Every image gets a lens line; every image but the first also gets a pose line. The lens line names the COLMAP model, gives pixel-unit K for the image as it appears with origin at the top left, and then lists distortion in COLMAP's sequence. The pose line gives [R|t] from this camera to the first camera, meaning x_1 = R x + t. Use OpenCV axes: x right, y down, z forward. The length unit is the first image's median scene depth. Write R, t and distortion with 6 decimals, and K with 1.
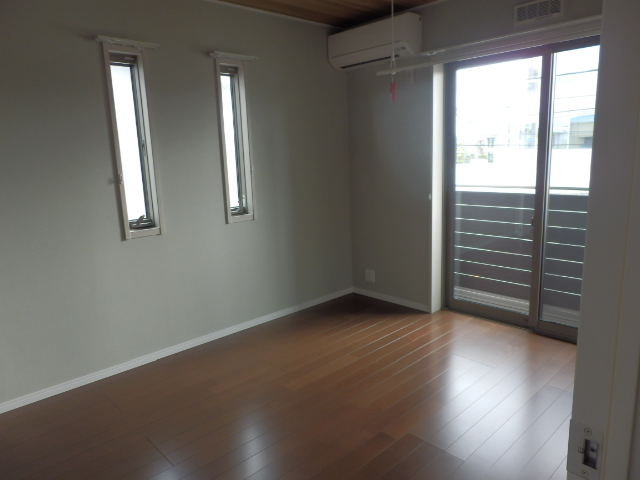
lens RADIAL K [[451.0, 0, 325.0], [0, 451.0, 231.1], [0, 0, 1]] dist [-0.002072, 0.010669]
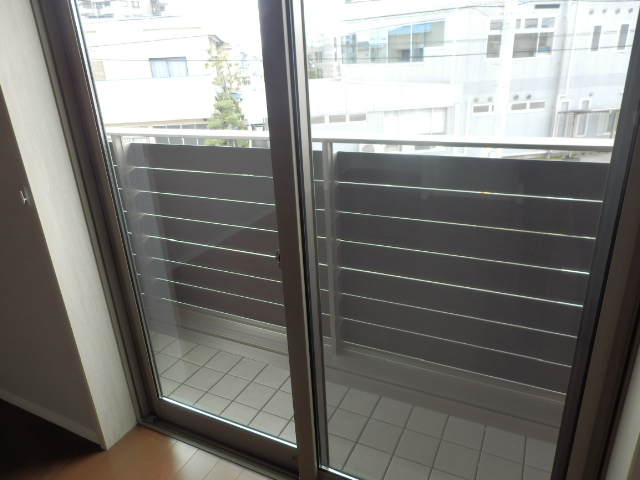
lens RADIAL K [[451.0, 0, 320.1], [0, 451.0, 235.8], [0, 0, 1]] dist [-0.002072, 0.010669]
pose [[0.942523, -0.128439, 0.308471, 0.734329], [0.071299, 0.979217, 0.189869, -0.152162], [-0.326447, -0.156962, 0.932092, 1.082867]]
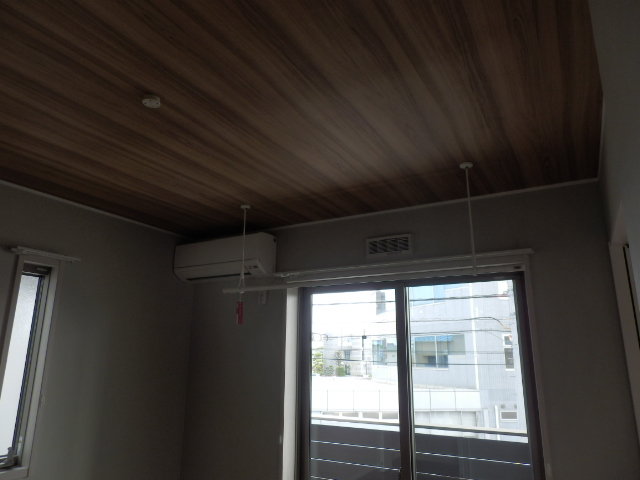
lens RADIAL K [[451.0, 0, 321.0], [0, 451.0, 243.4], [0, 0, 1]] dist [-0.002072, 0.010669]
pose [[0.957060, 0.115092, 0.266063, 0.050968], [0.005599, 0.910299, -0.413913, -0.068066], [-0.289835, 0.397630, 0.870567, 0.143399]]
